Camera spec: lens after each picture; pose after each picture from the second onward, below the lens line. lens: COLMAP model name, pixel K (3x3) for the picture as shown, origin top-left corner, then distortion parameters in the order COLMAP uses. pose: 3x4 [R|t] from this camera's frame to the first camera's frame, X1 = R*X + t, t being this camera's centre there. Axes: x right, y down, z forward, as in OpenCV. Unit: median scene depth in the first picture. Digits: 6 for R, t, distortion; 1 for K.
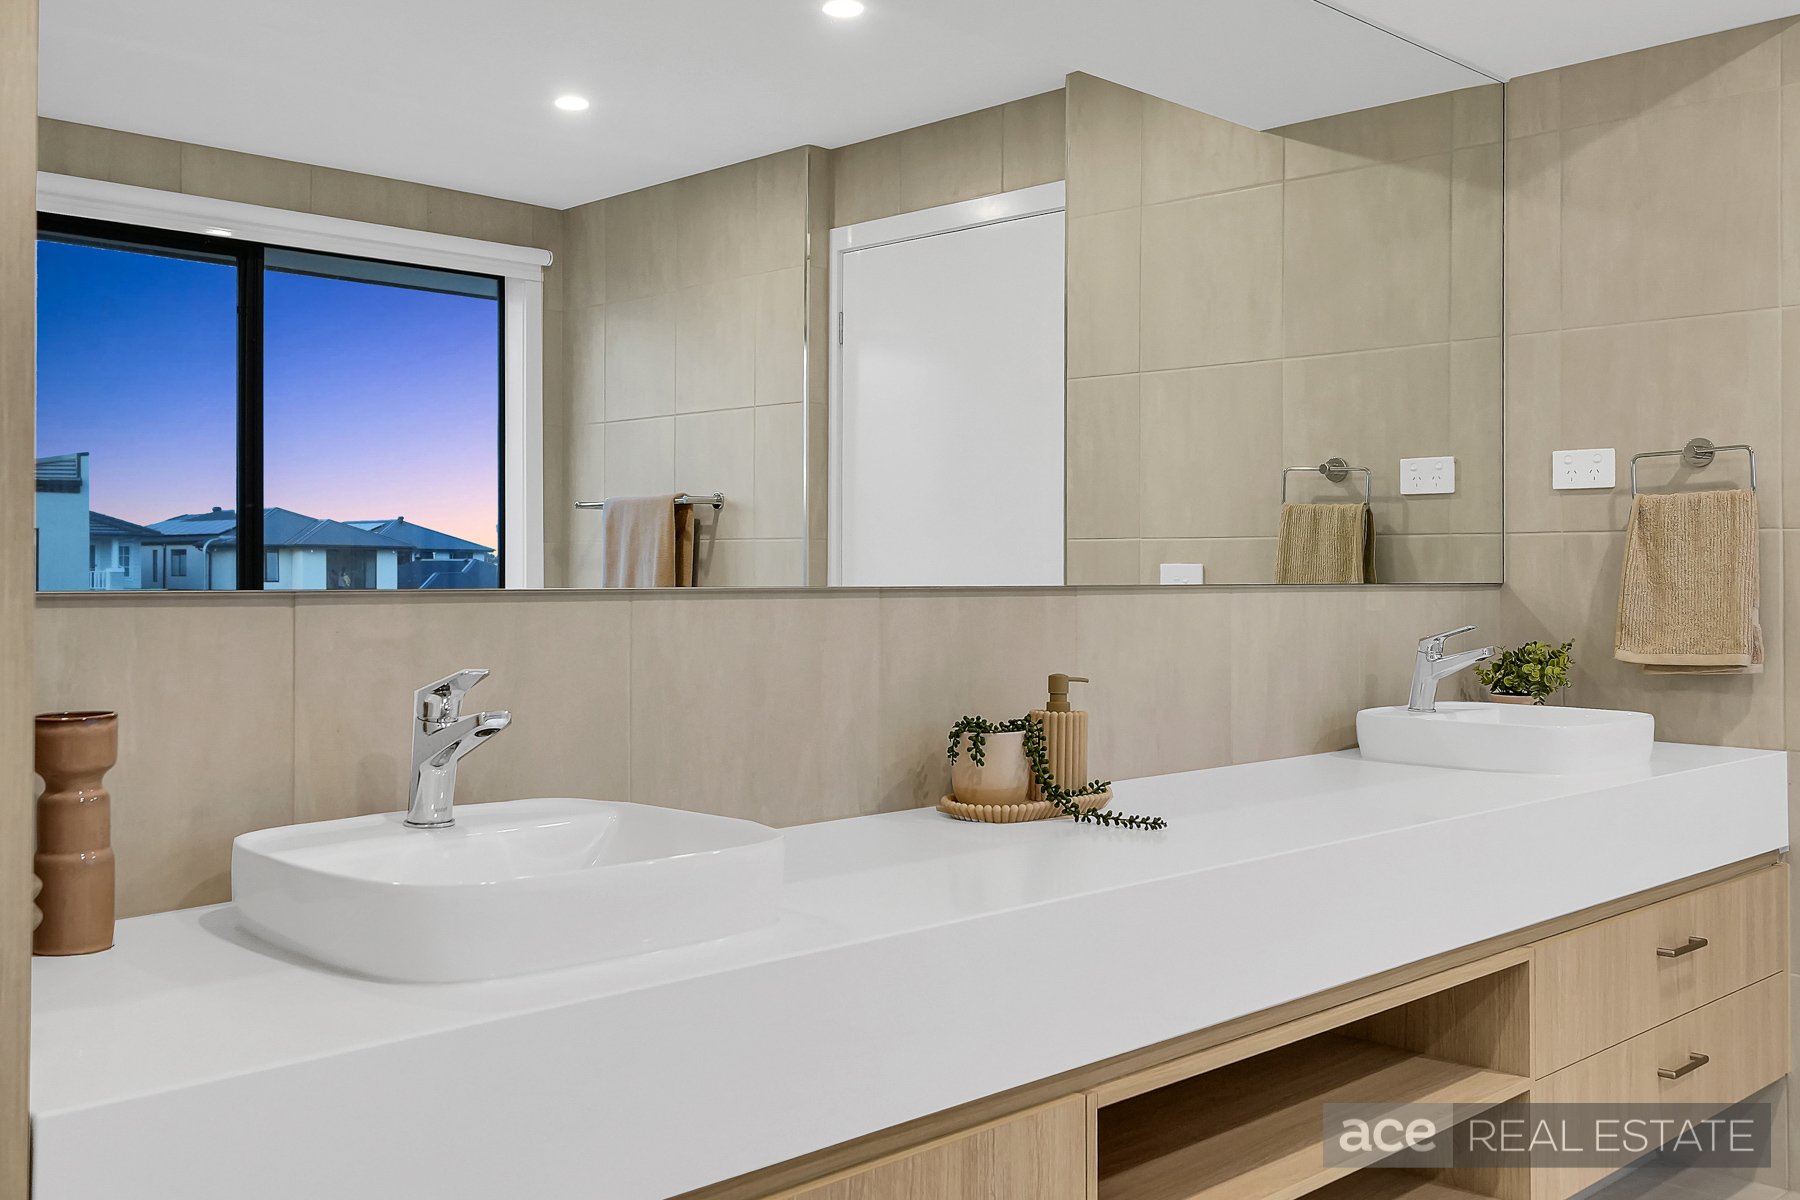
lens RADIAL K [[1678.4, 0, 900.0], [0, 1678.4, 600.0], [0, 0, 1]] dist [0.000498, 0.001946]
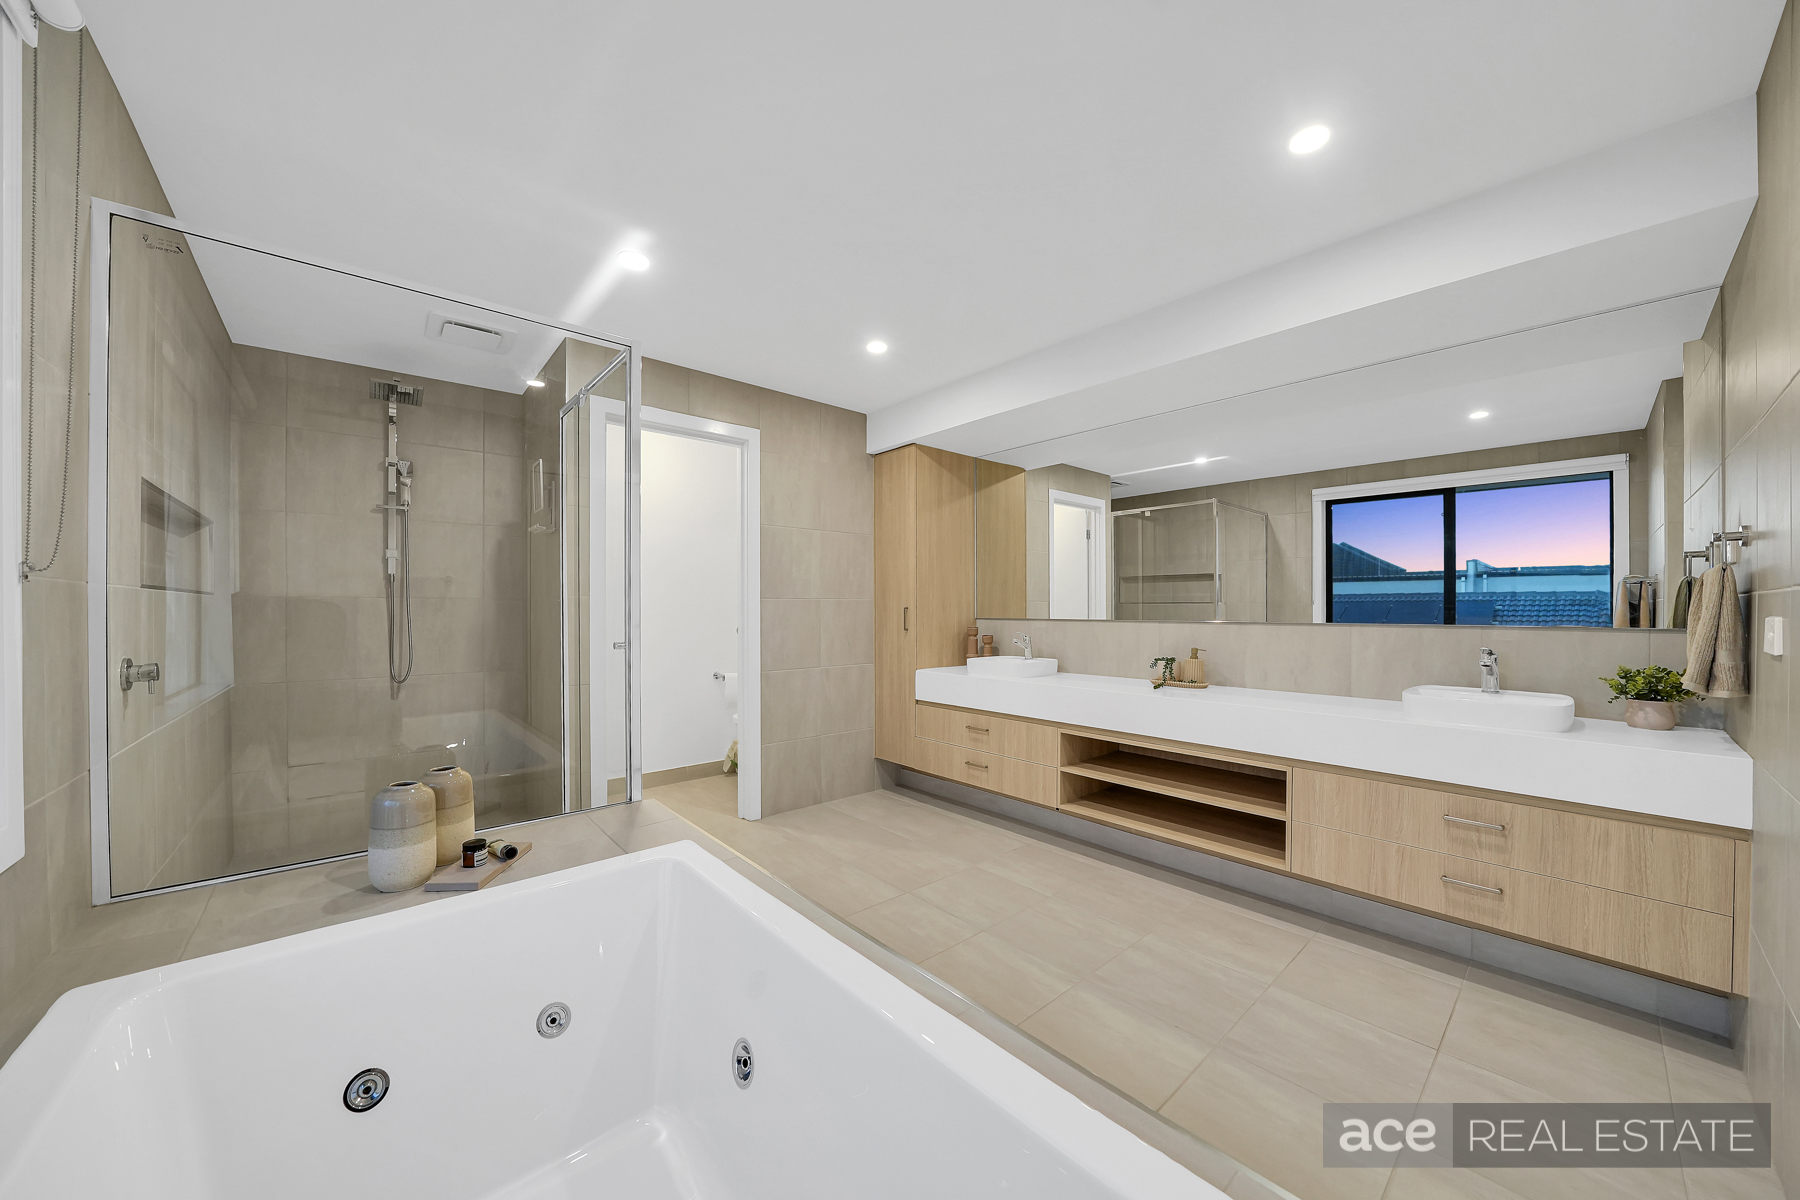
lens RADIAL K [[630.8, 0, 902.3], [0, 630.8, 607.5], [0, 0, 1]] dist [0.000348, 0.000131]
pose [[-0.028769, -0.007998, -0.999554, 0.702234], [-0.019847, 0.999775, -0.007429, -0.007791], [0.999389, 0.019625, -0.028922, 0.228187]]
